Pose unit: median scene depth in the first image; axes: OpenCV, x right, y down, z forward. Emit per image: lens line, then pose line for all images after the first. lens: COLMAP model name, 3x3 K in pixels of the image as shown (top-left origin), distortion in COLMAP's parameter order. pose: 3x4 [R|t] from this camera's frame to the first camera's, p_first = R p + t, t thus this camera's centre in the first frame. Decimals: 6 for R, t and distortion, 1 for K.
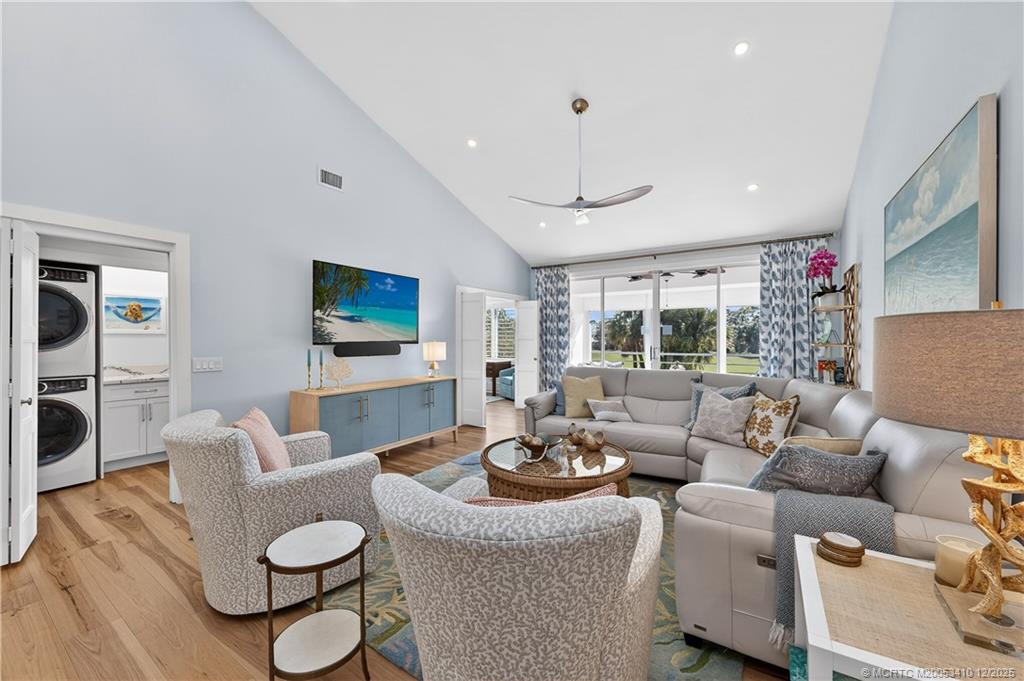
lens RADIAL K [[428.1, 0, 515.9], [0, 428.1, 342.3], [0, 0, 1]] dist [0.000094, 0.000159]
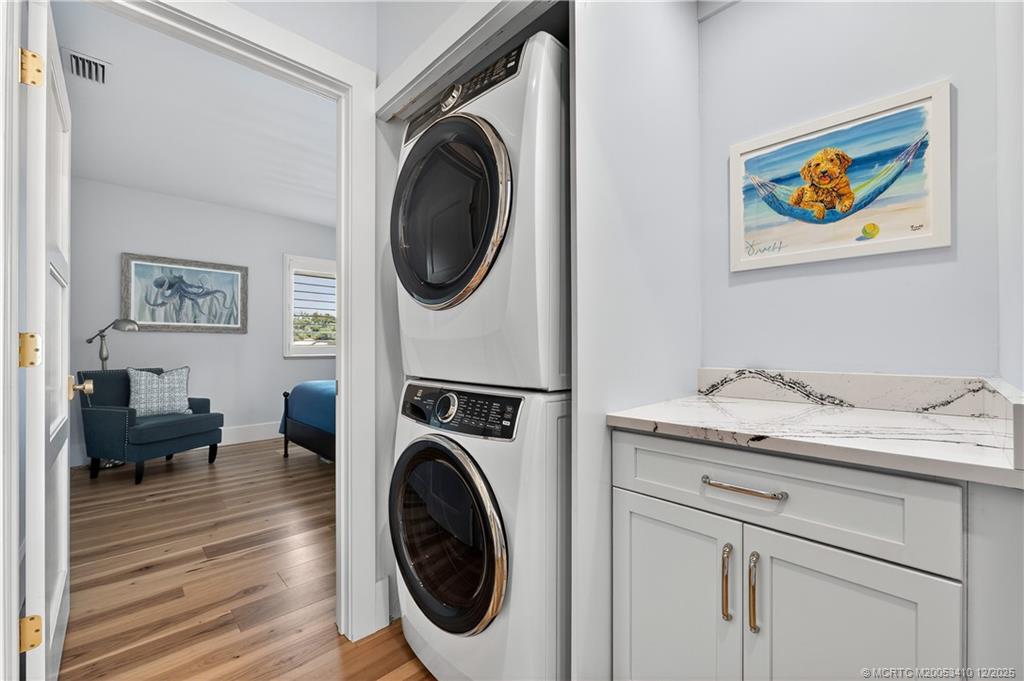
lens RADIAL K [[428.1, 0, 515.9], [0, 428.1, 342.3], [0, 0, 1]] dist [0.000094, 0.000159]
pose [[-0.186884, -0.005858, -0.982364, -0.582549], [-0.008401, 0.999955, -0.004365, 0.037774], [0.982346, 0.007437, -0.186925, 0.864852]]
